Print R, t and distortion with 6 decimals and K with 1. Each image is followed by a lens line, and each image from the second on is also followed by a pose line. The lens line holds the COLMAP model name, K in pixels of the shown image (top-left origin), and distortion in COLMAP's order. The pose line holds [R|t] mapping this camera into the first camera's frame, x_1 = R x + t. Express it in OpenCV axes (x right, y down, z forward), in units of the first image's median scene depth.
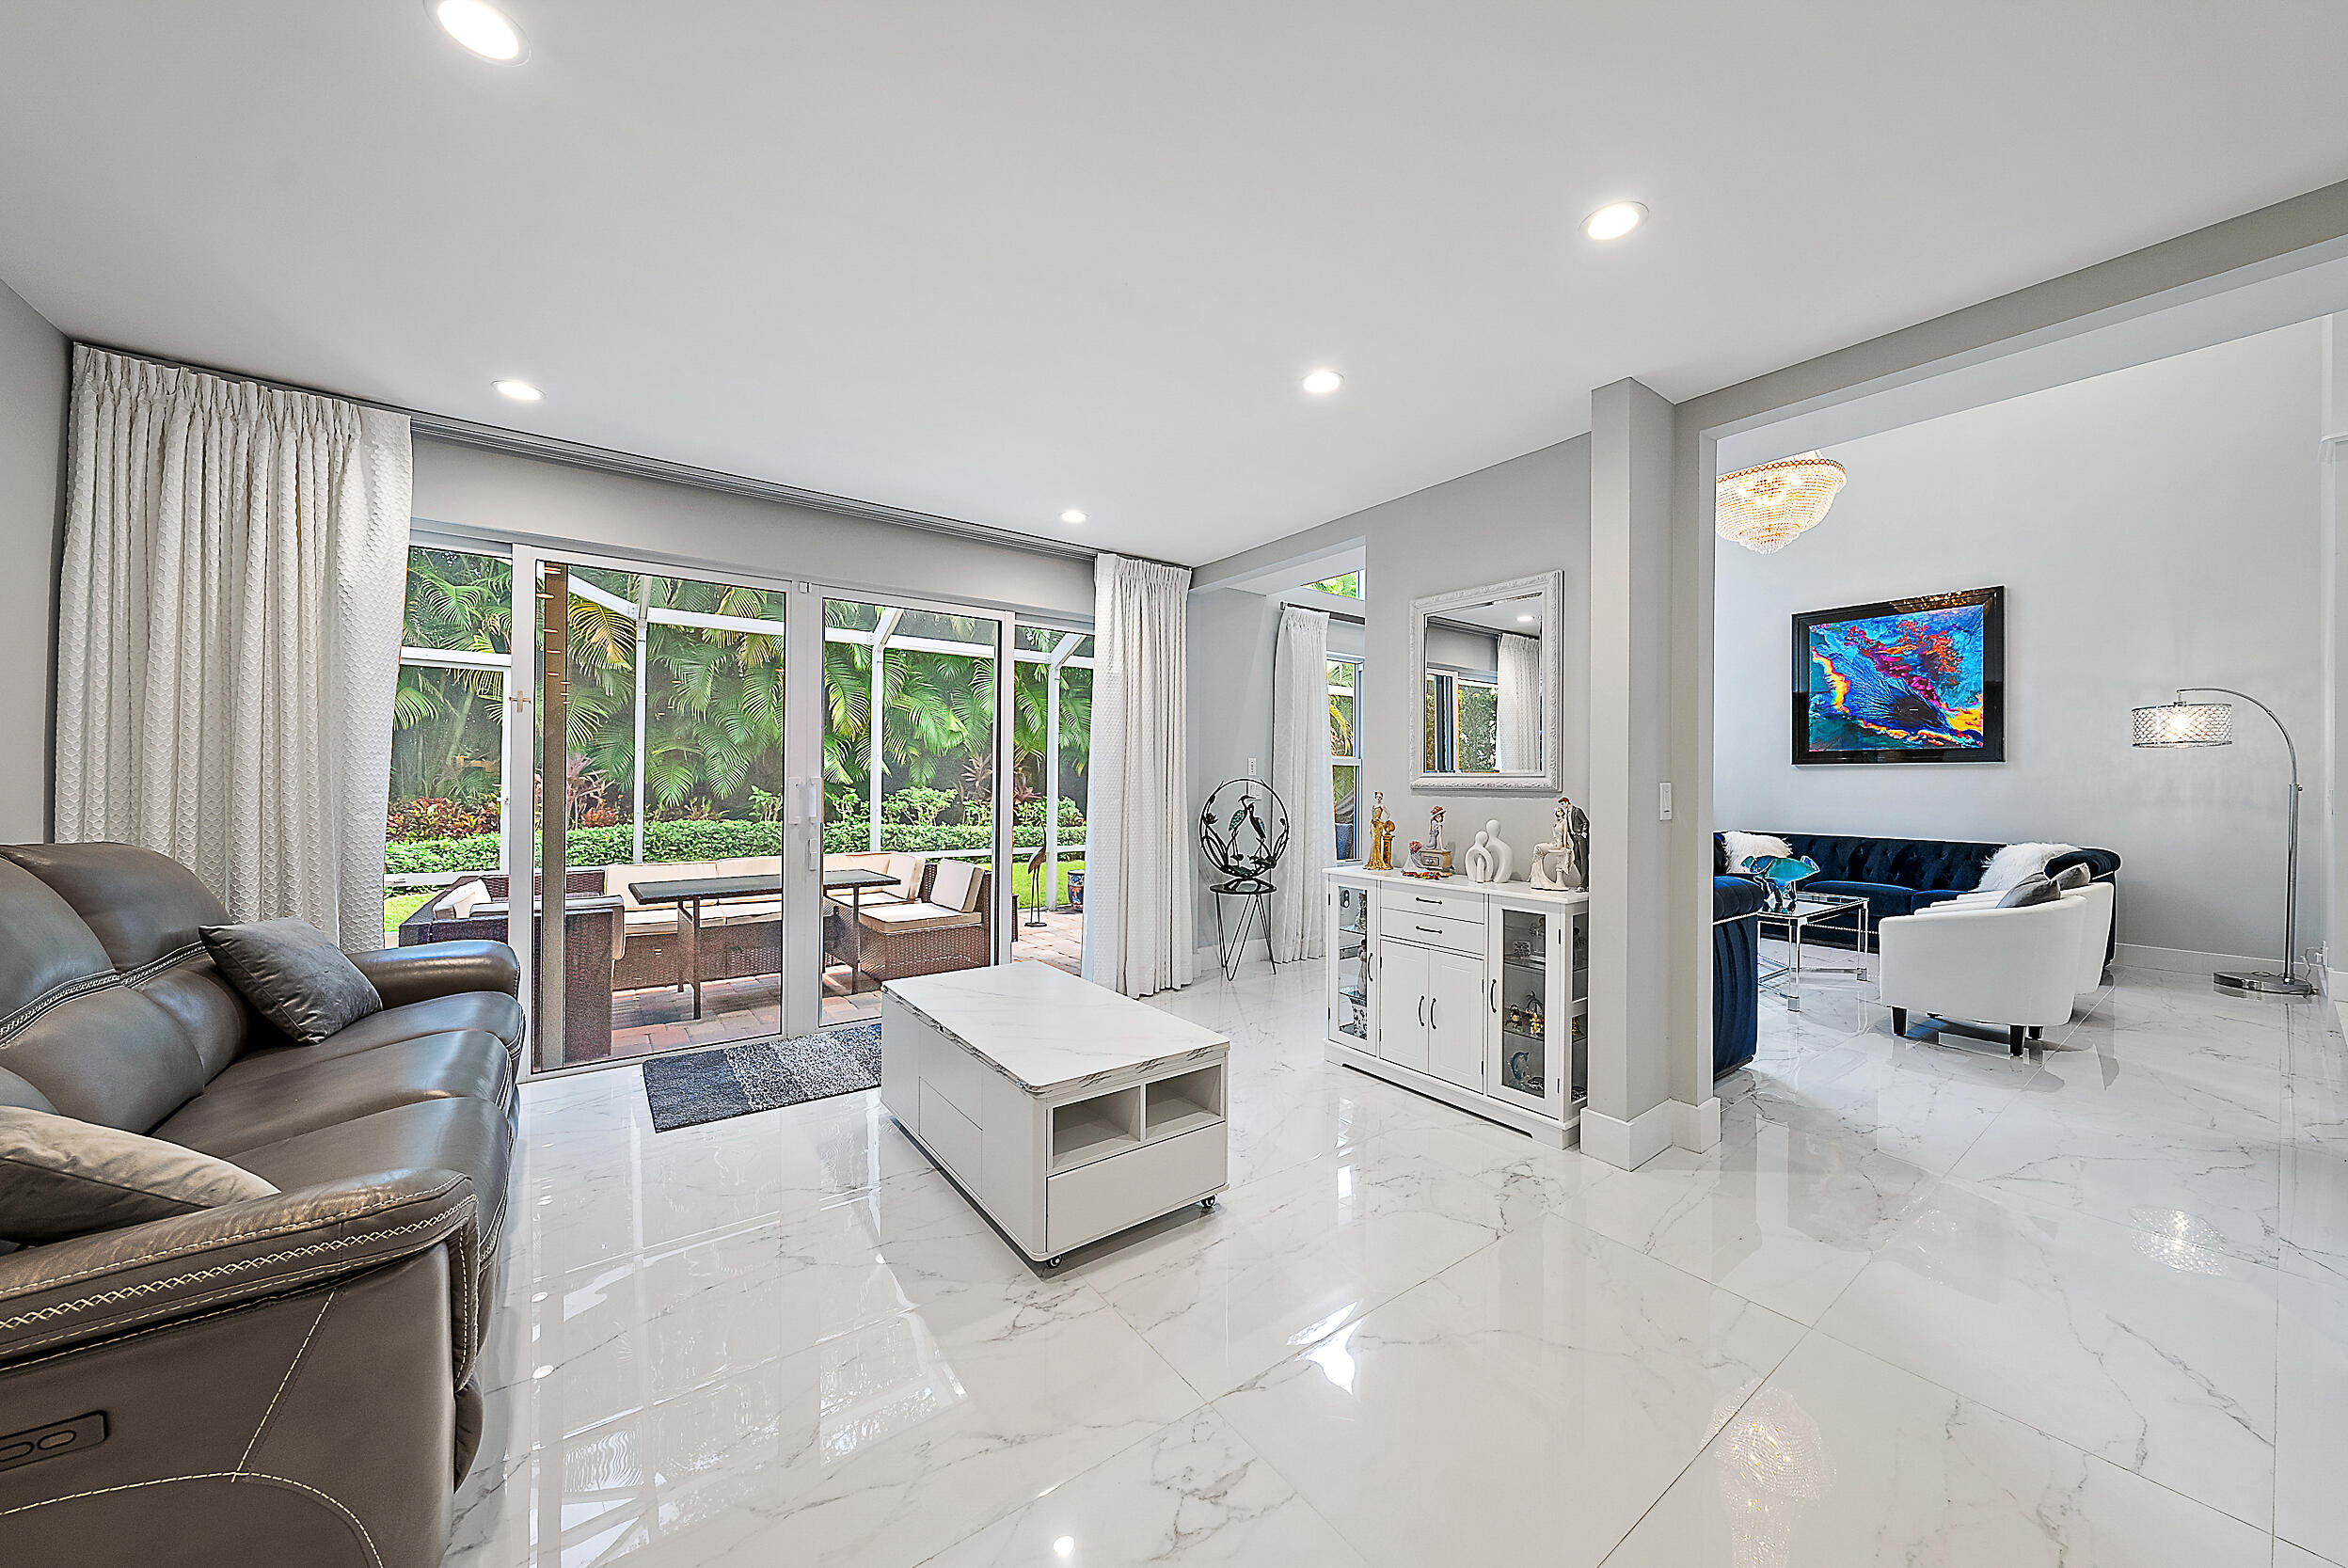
lens RADIAL K [[813.6, 0, 1185.0], [0, 813.6, 780.7], [0, 0, 1]] dist [-0.009251, -0.000014]
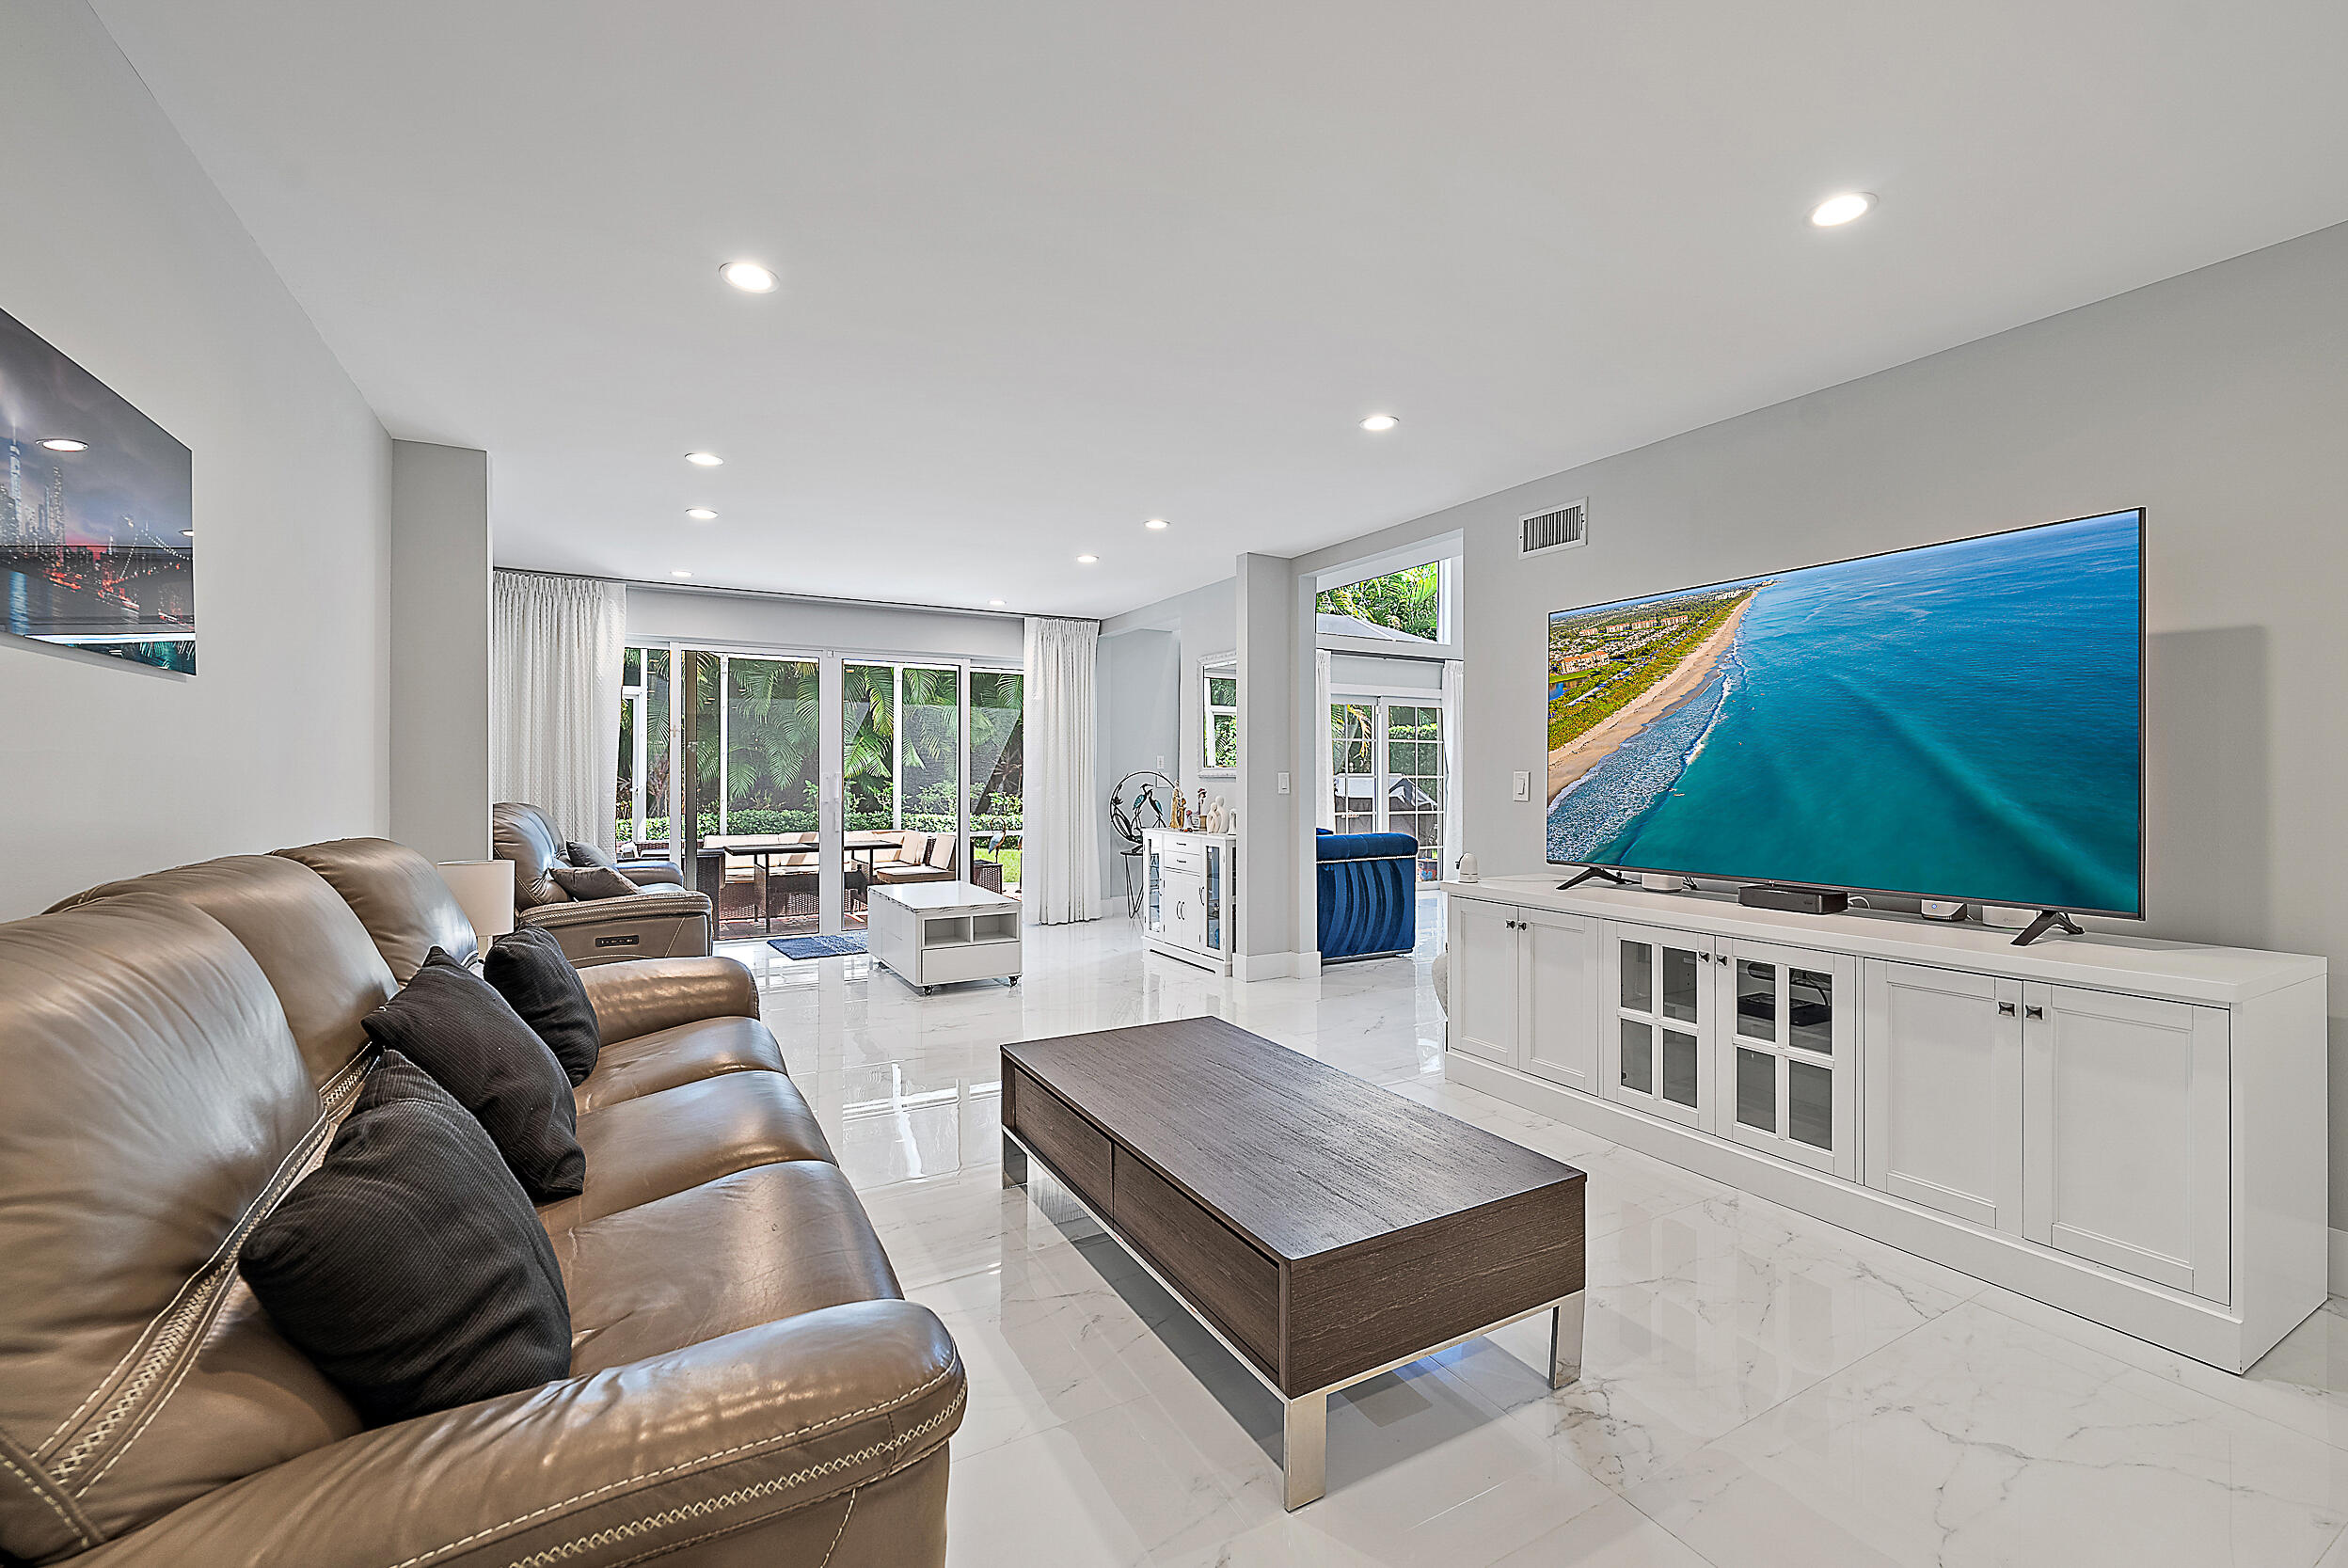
lens RADIAL K [[971.9, 0, 1174.2], [0, 971.9, 774.0], [0, 0, 1]] dist [0.001943, 0.000047]
pose [[0.991259, -0.005952, -0.131796, 0.271727], [0.005972, 0.999982, -0.000237, 0.001887], [0.131795, -0.000553, 0.991277, -0.485536]]
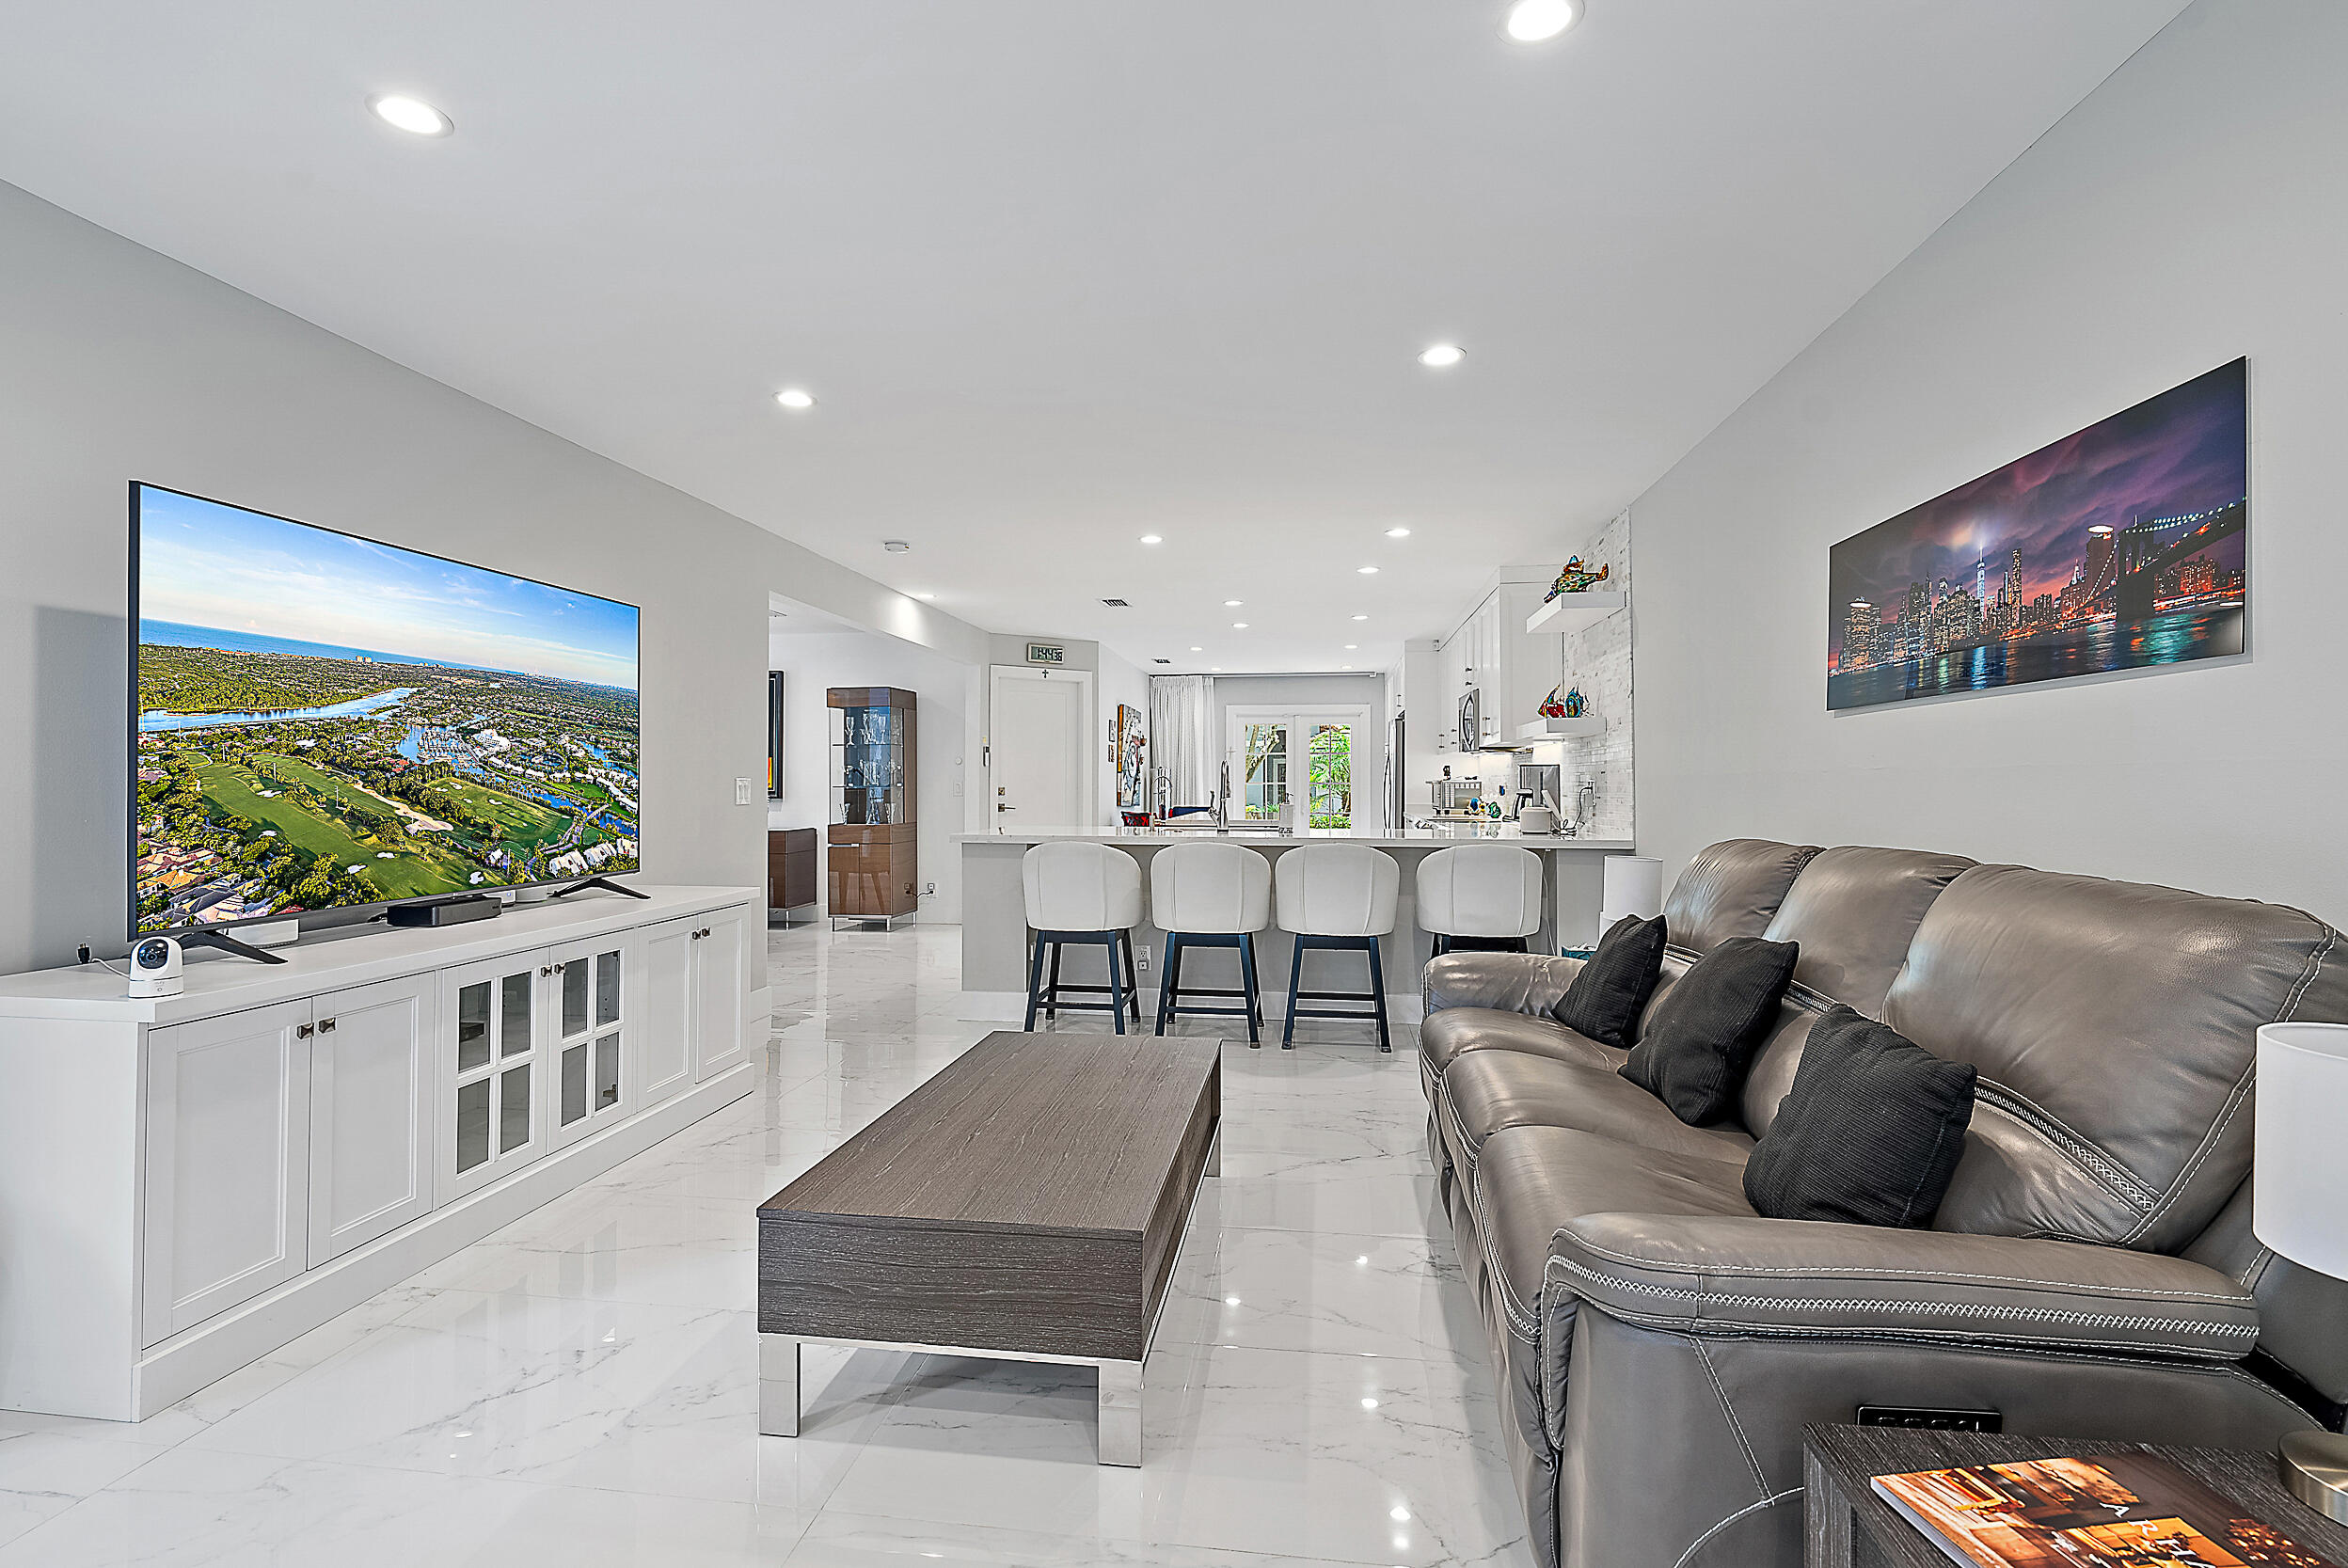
lens RADIAL K [[1097.0, 0, 1186.2], [0, 1097.0, 772.4], [0, 0, 1]] dist [-0.016301, -0.000296]
pose [[-0.721934, -0.004019, 0.691950, -0.081263], [-0.009303, 0.999949, -0.003898, -0.000077], [-0.691899, -0.009251, -0.721935, 0.152658]]
